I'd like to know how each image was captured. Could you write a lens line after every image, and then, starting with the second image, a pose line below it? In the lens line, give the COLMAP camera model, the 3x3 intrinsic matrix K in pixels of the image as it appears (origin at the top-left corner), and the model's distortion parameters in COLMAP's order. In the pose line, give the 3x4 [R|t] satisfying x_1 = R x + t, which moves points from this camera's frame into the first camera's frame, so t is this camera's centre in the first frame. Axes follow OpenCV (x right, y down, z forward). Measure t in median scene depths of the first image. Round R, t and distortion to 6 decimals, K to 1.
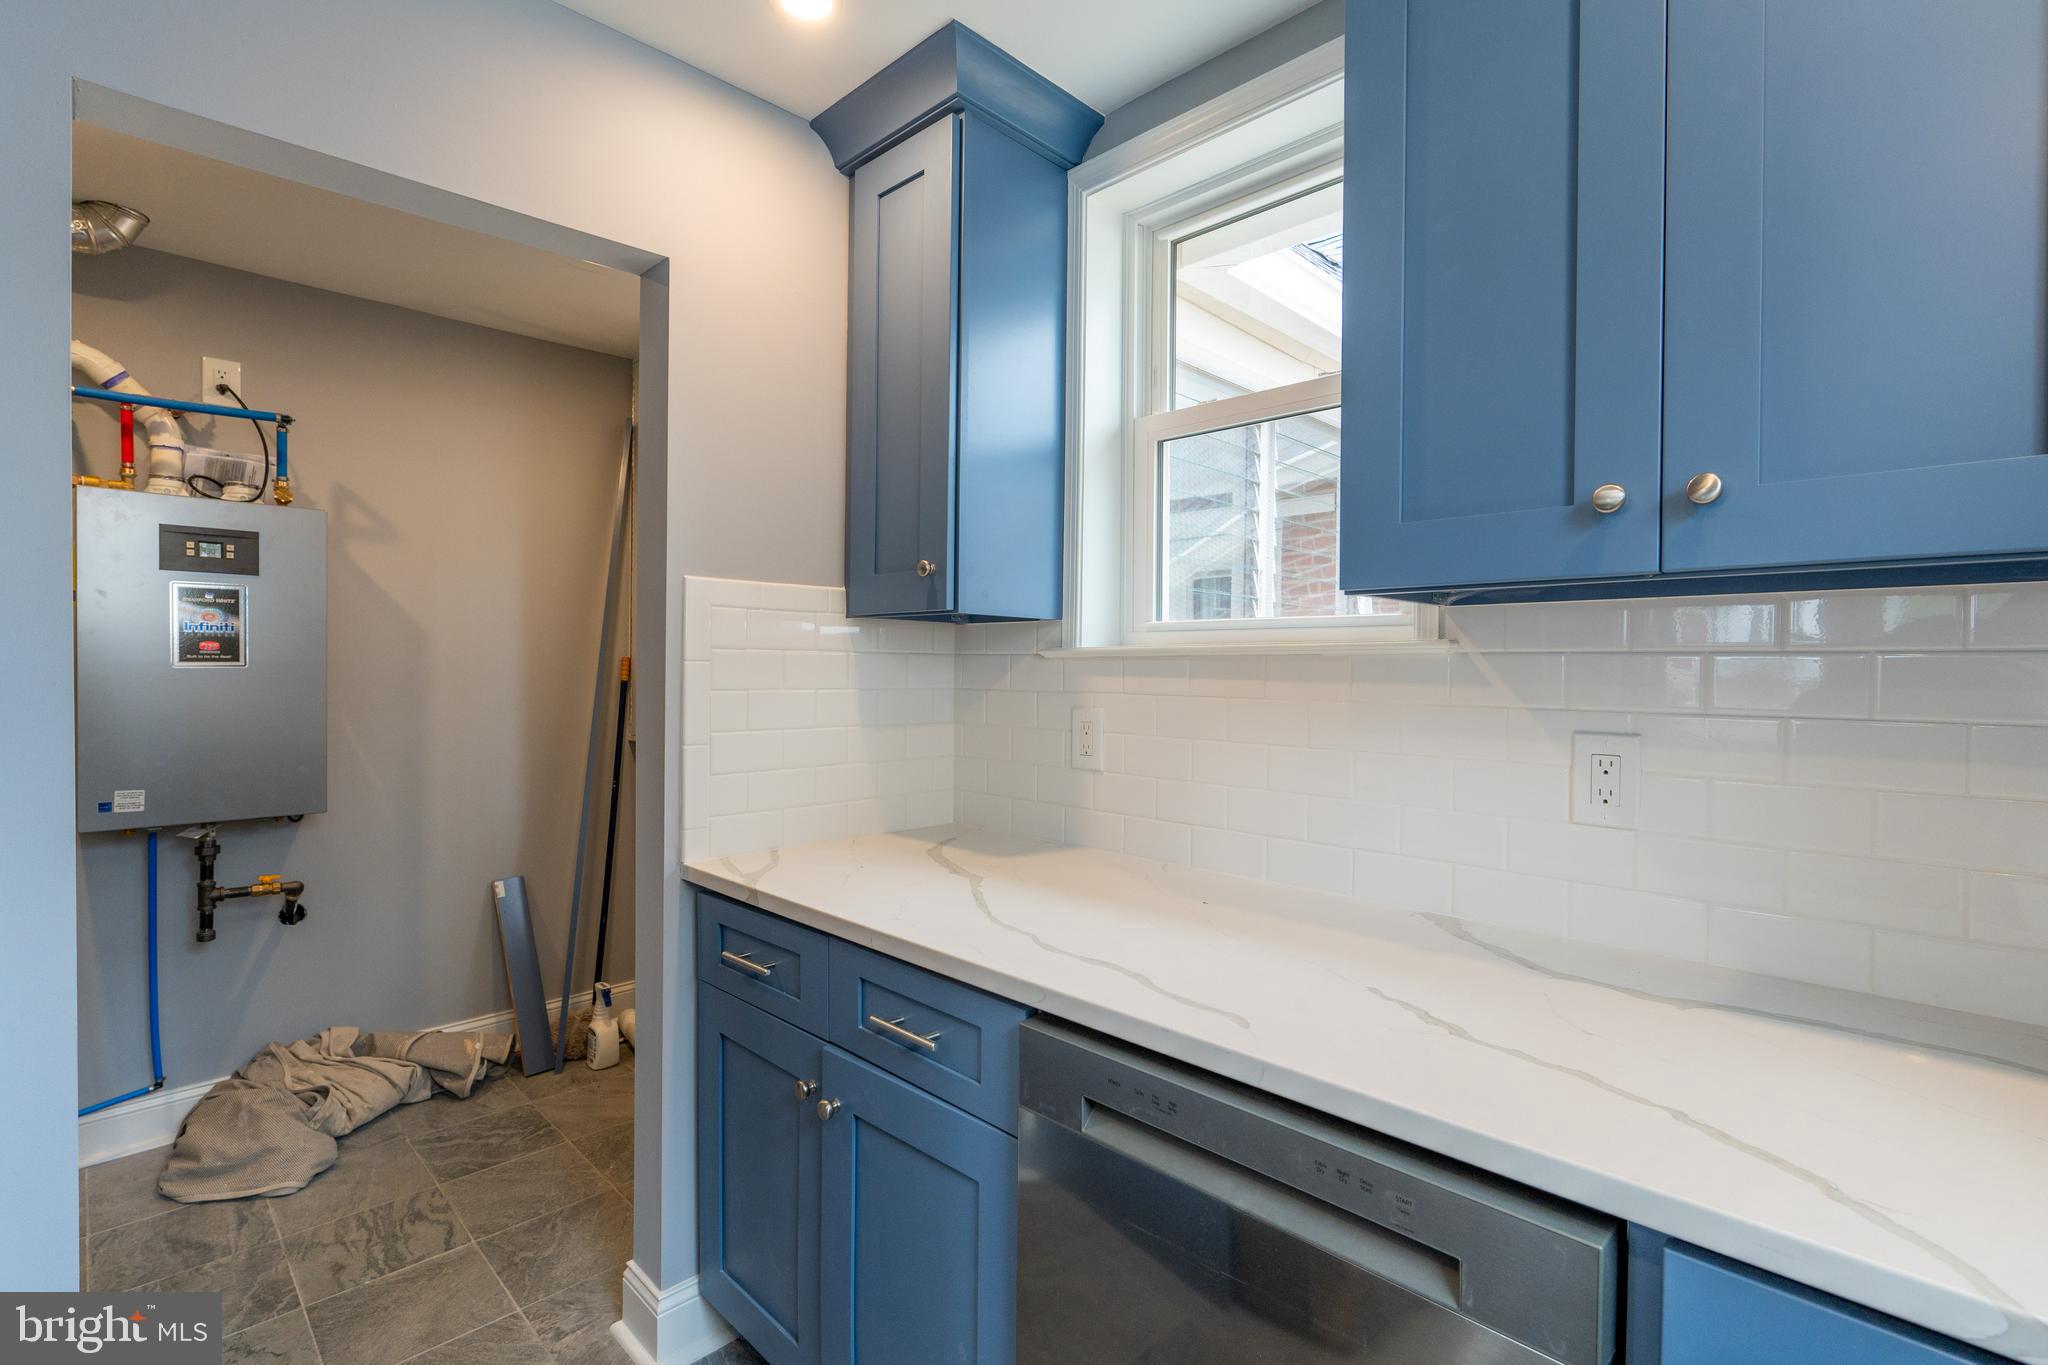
lens RADIAL K [[945.1, 0, 1025.0], [0, 945.1, 680.8], [0, 0, 1]] dist [-0.003910, 0.000402]
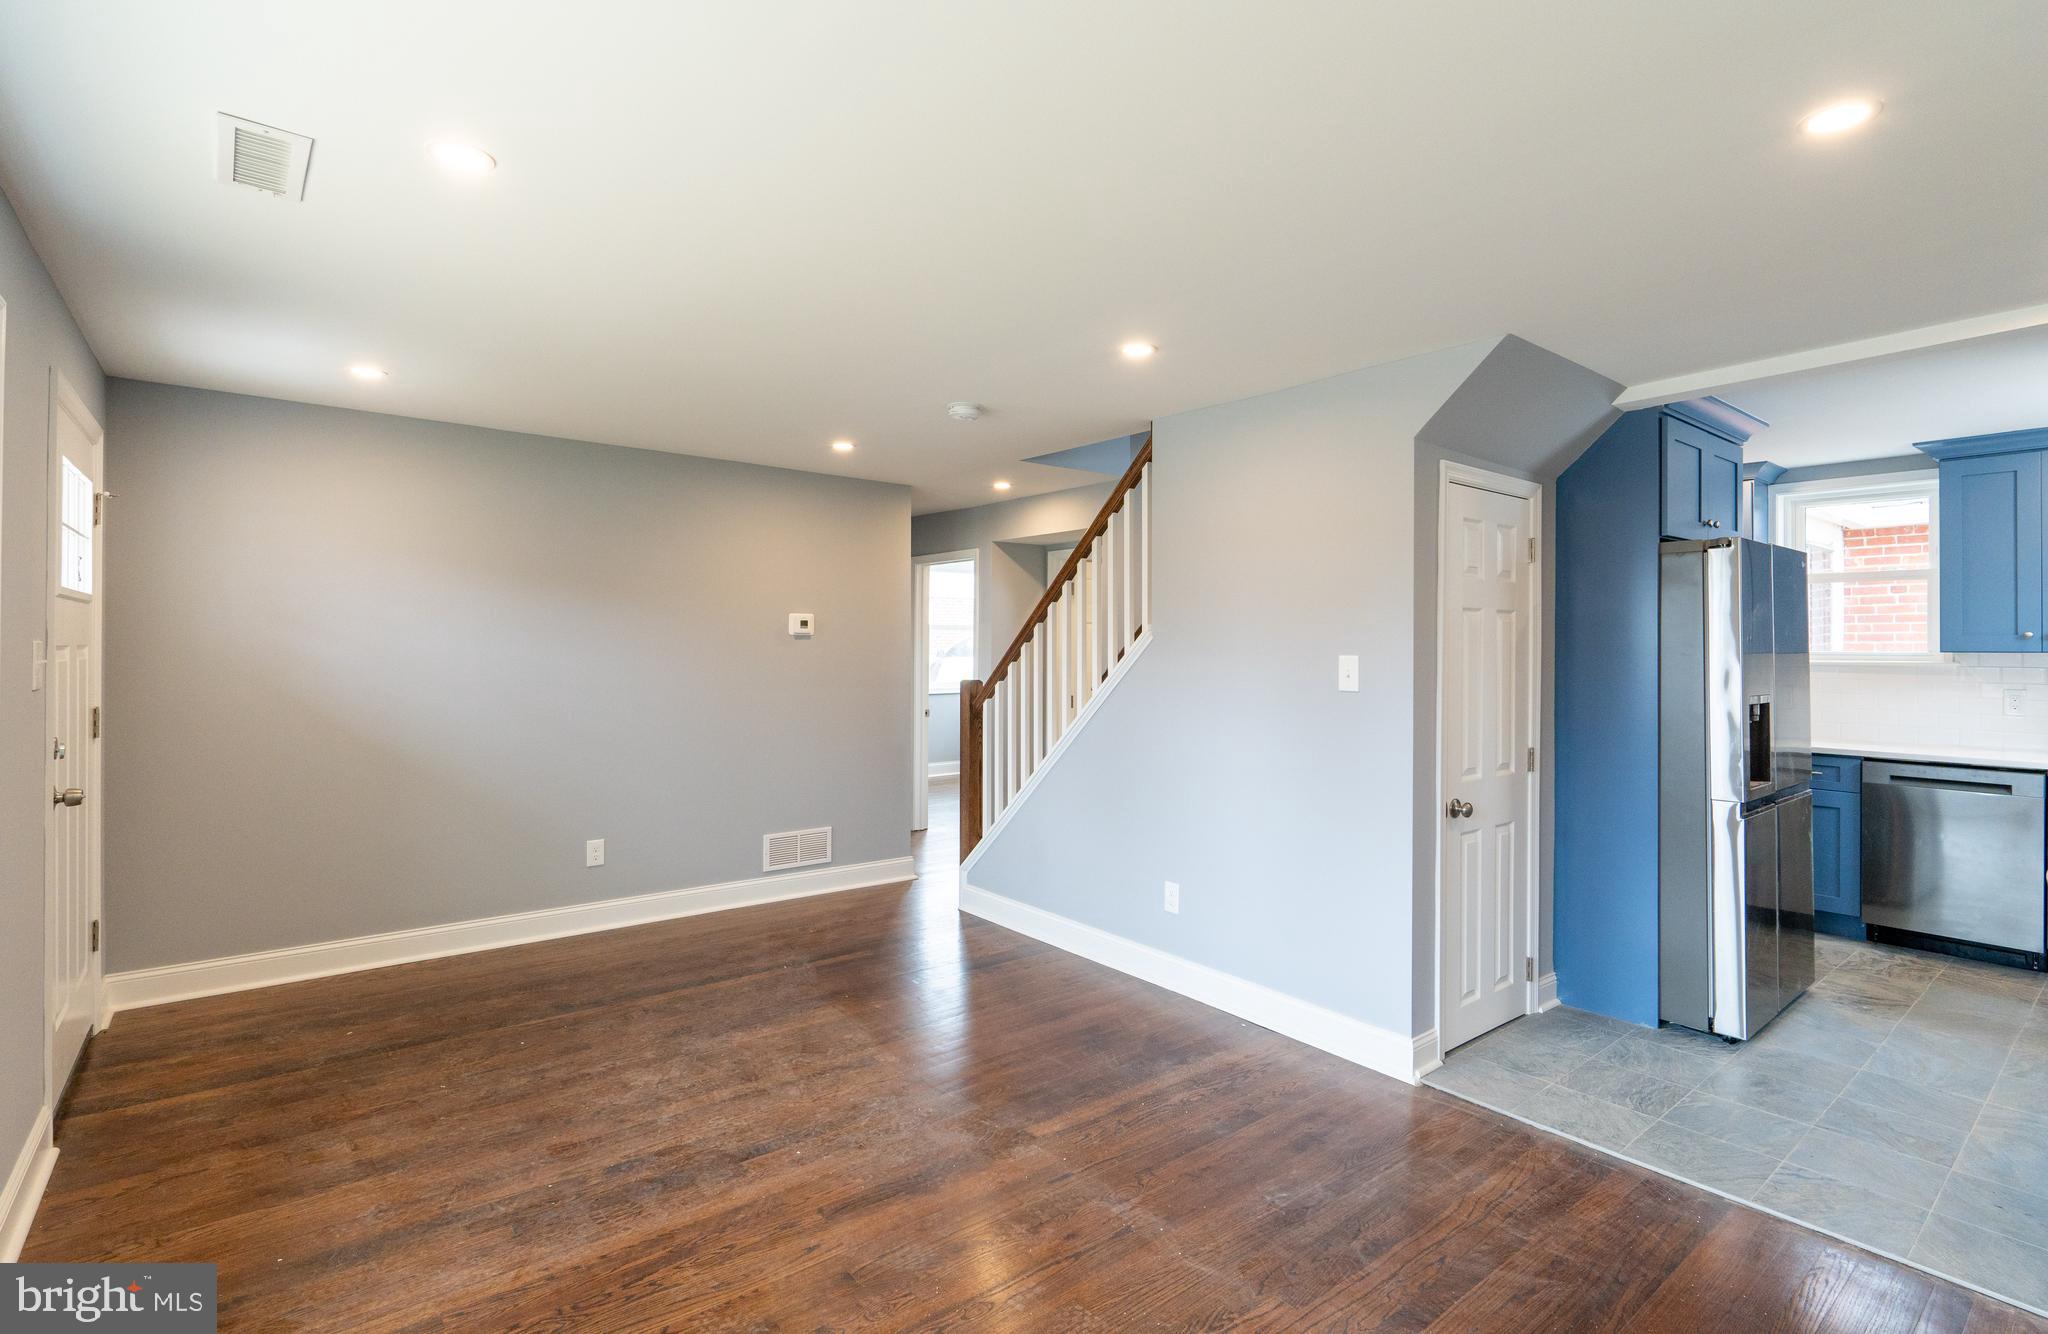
lens RADIAL K [[972.7, 0, 1039.2], [0, 972.7, 639.7], [0, 0, 1]] dist [-0.003547, -0.000353]
pose [[0.994640, -0.006362, -0.103203, -2.522077], [0.004657, 0.999849, -0.016749, -0.084455], [0.103294, 0.016178, 0.994519, -2.857685]]
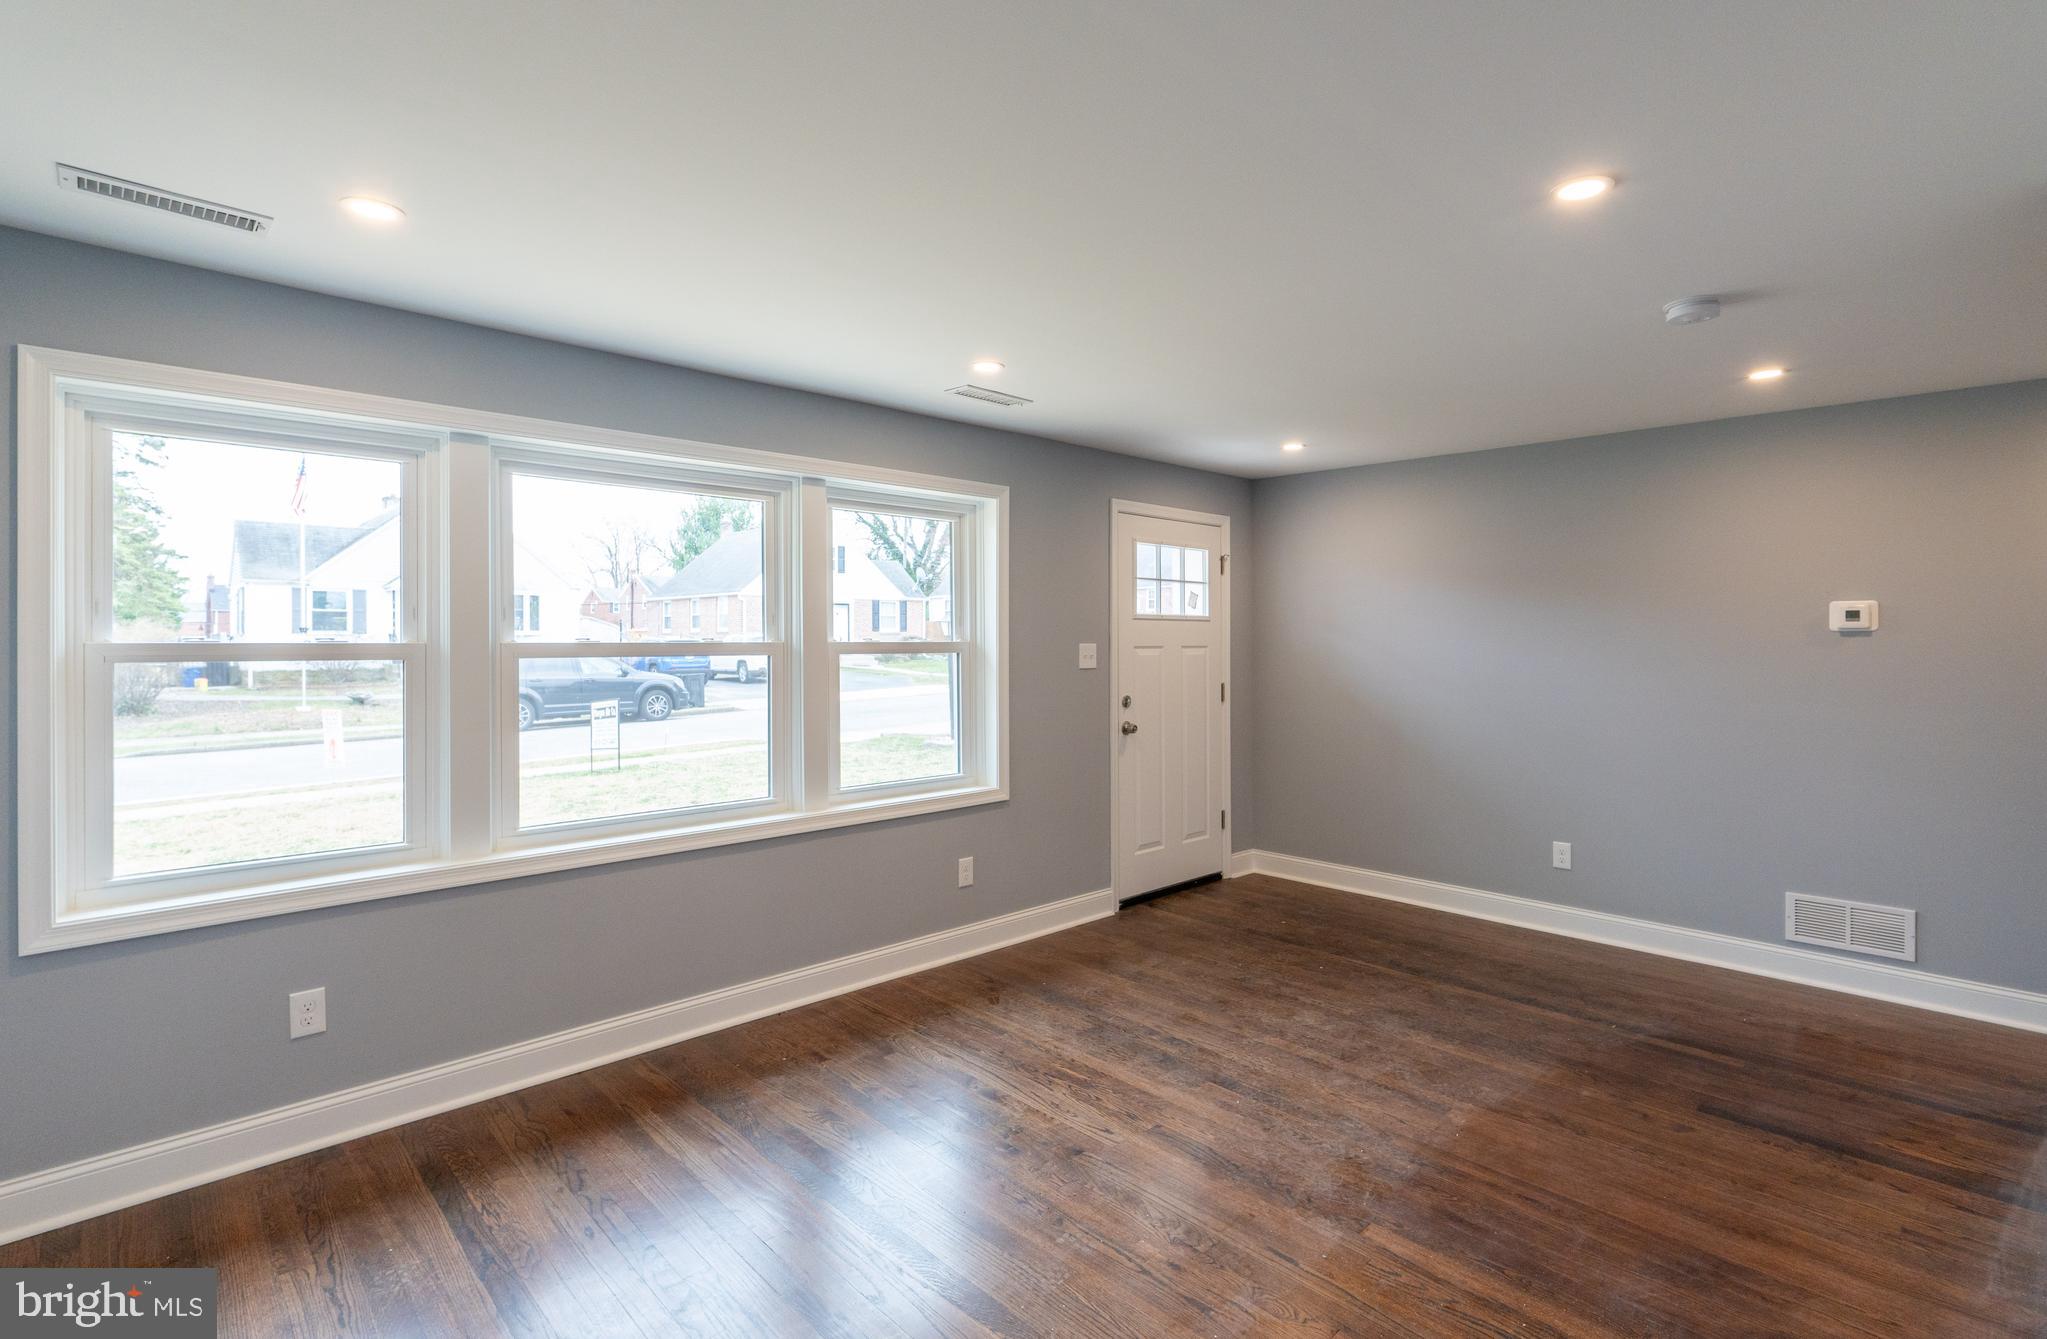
lens RADIAL K [[963.6, 0, 1041.7], [0, 963.6, 648.2], [0, 0, 1]] dist [-0.006074, -0.000189]
pose [[-0.015277, -0.004062, -0.999875, -1.019400], [-0.009426, 0.999948, -0.003918, -0.089662], [0.999839, 0.009365, -0.015314, -1.329891]]
